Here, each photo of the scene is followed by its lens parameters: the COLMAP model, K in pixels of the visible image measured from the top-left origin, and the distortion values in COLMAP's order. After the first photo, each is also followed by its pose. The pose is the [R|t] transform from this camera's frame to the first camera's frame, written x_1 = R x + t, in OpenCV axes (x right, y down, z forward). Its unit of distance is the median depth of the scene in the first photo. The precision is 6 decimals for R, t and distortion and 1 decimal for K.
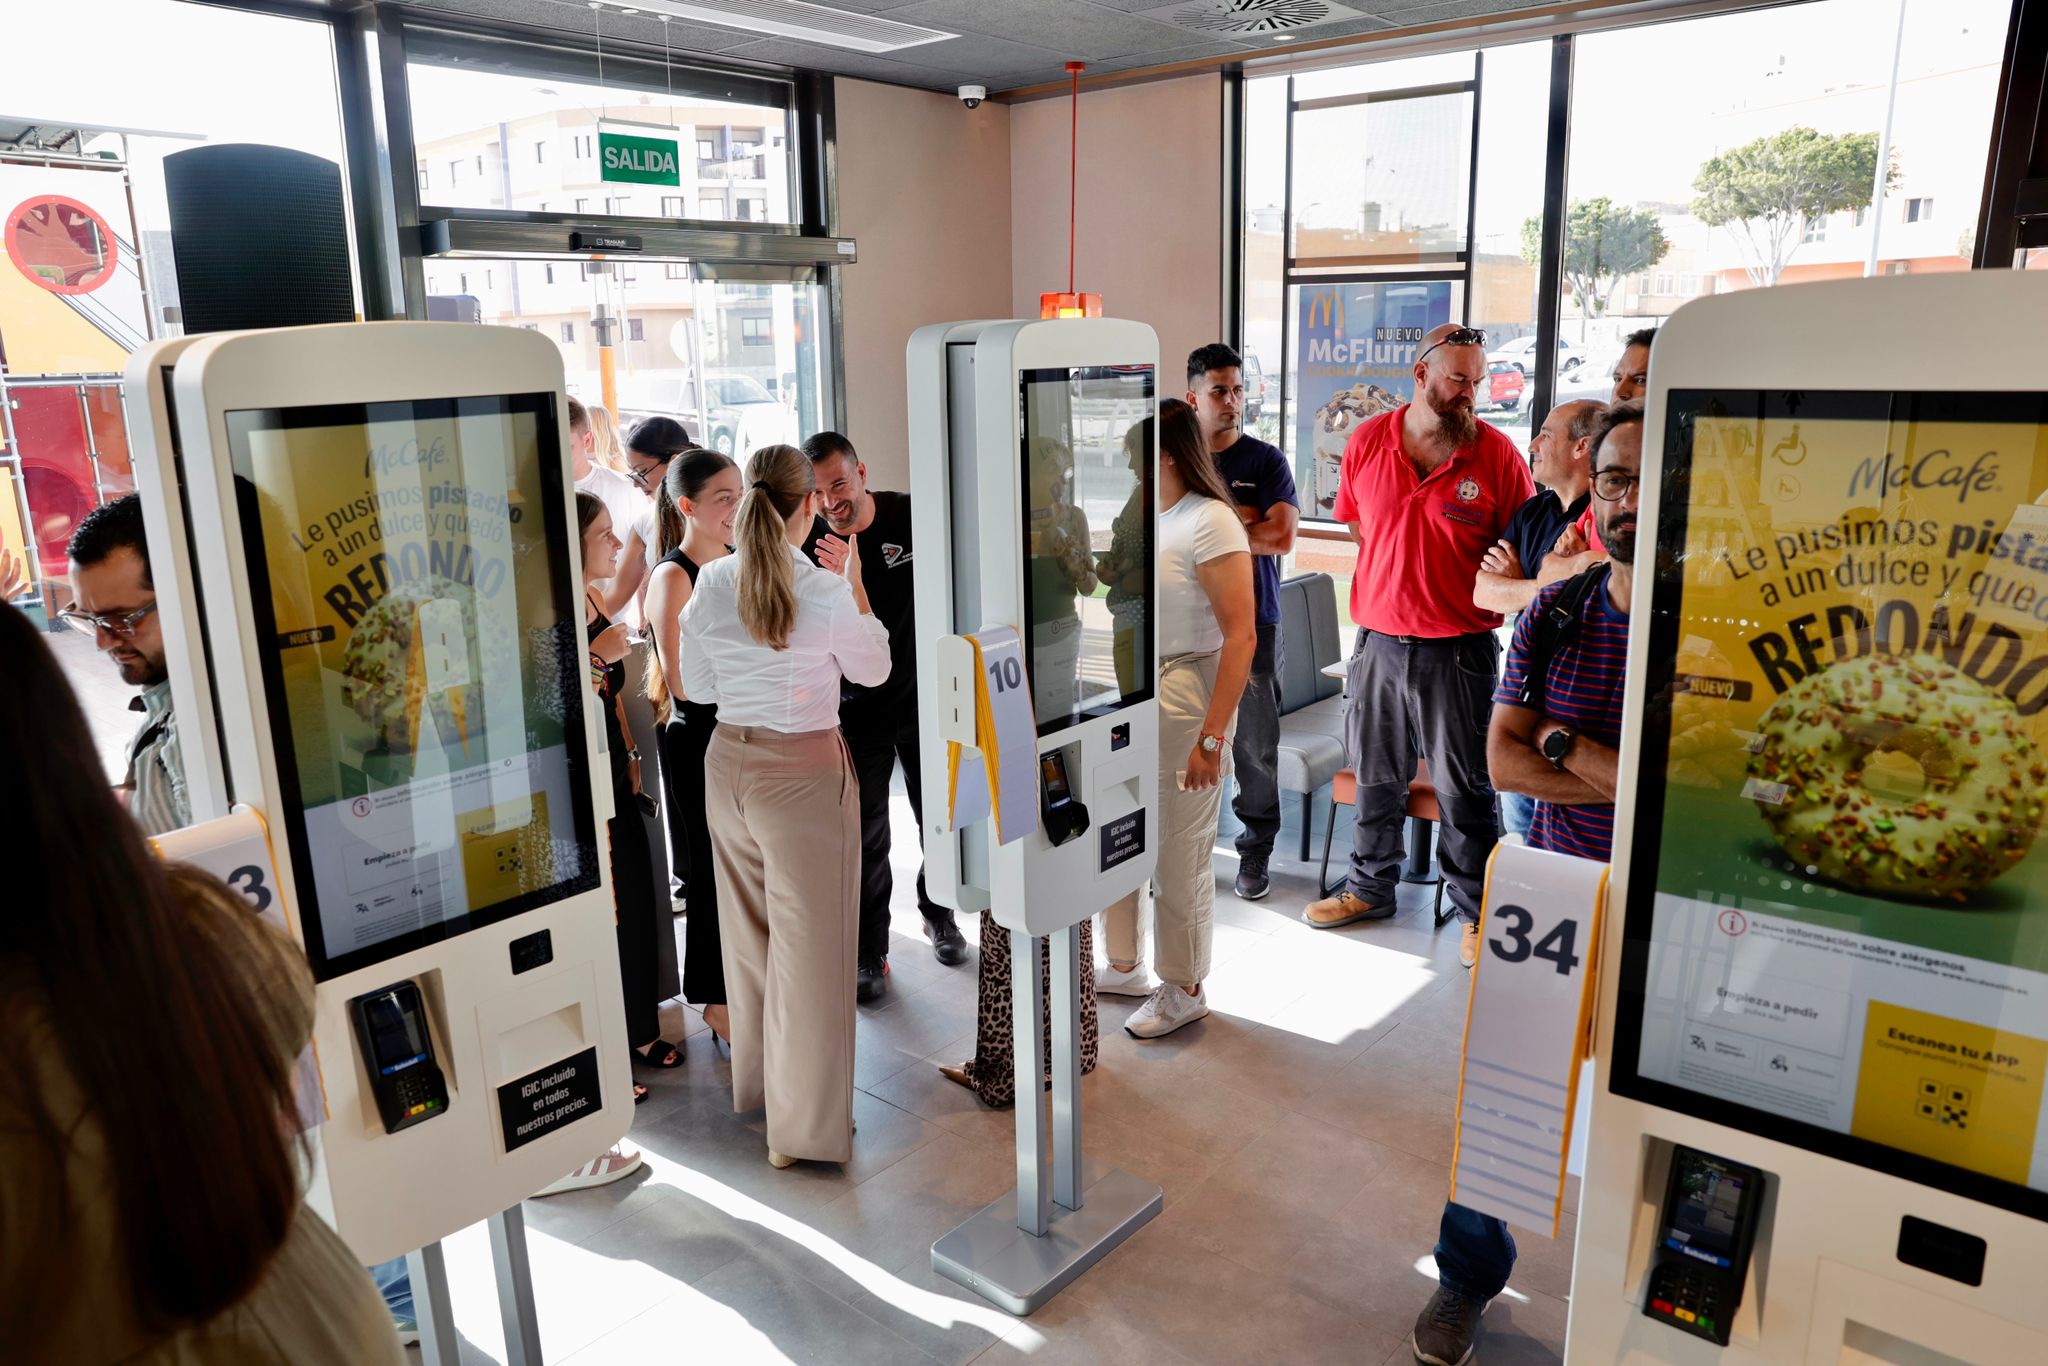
lens RADIAL K [[1435.6, 0, 1023.5], [0, 1435.6, 685.1], [0, 0, 1]] dist [-0.060647, 0.018618]
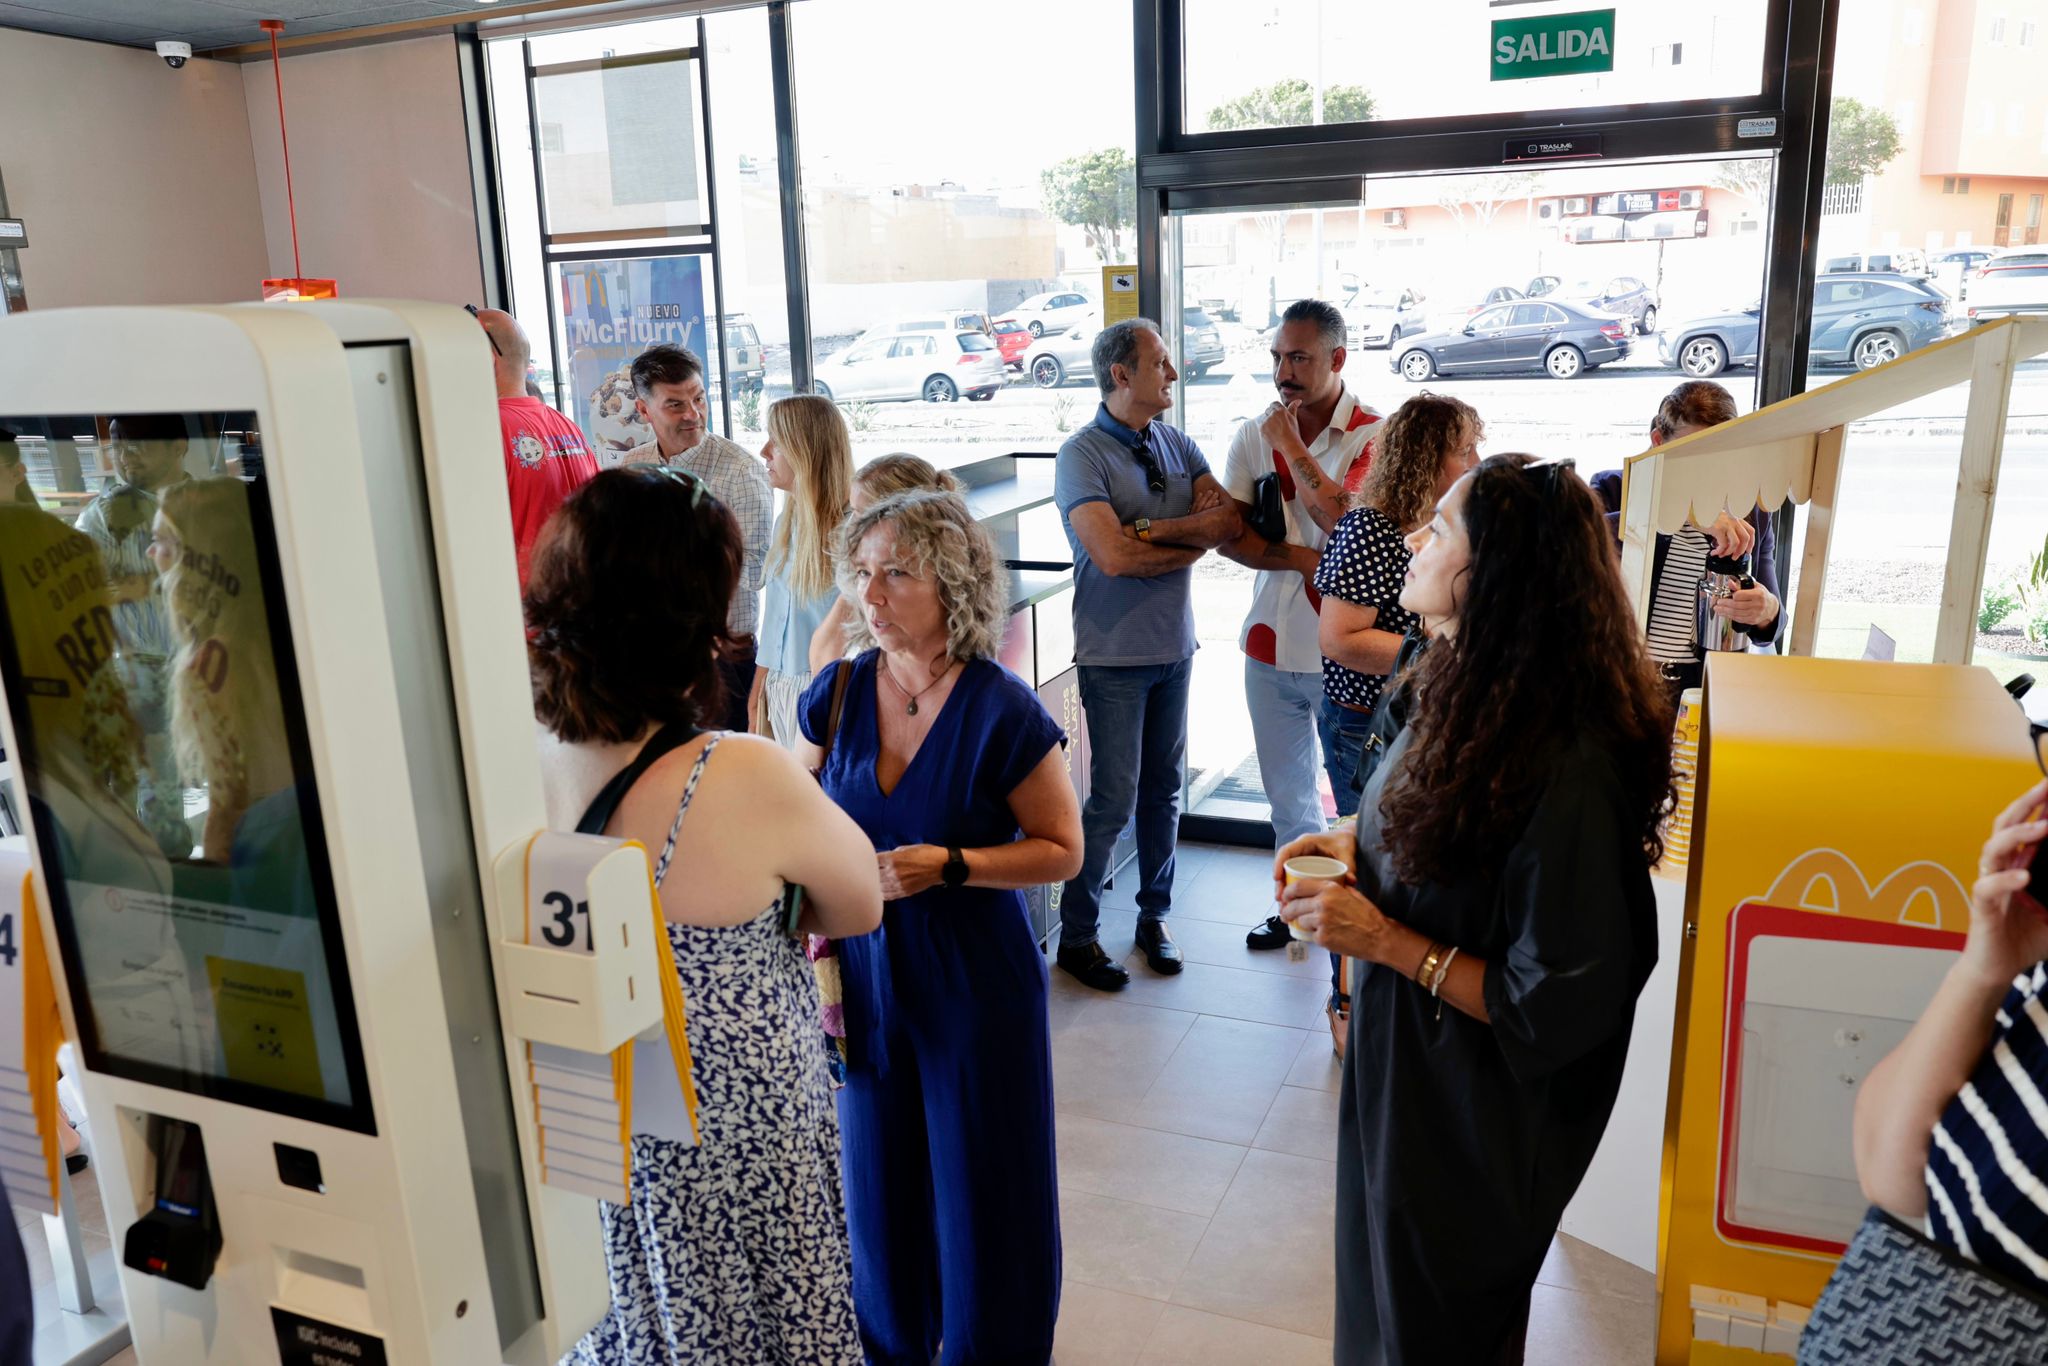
lens RADIAL K [[1543.2, 0, 1028.6], [0, 1543.2, 690.3], [0, 0, 1]] dist [-0.035362, 0.033709]
pose [[0.953949, -0.095192, 0.284465, 0.176044], [0.092803, 0.995444, 0.021899, 0.009747], [-0.285254, 0.005508, 0.958436, -0.067893]]
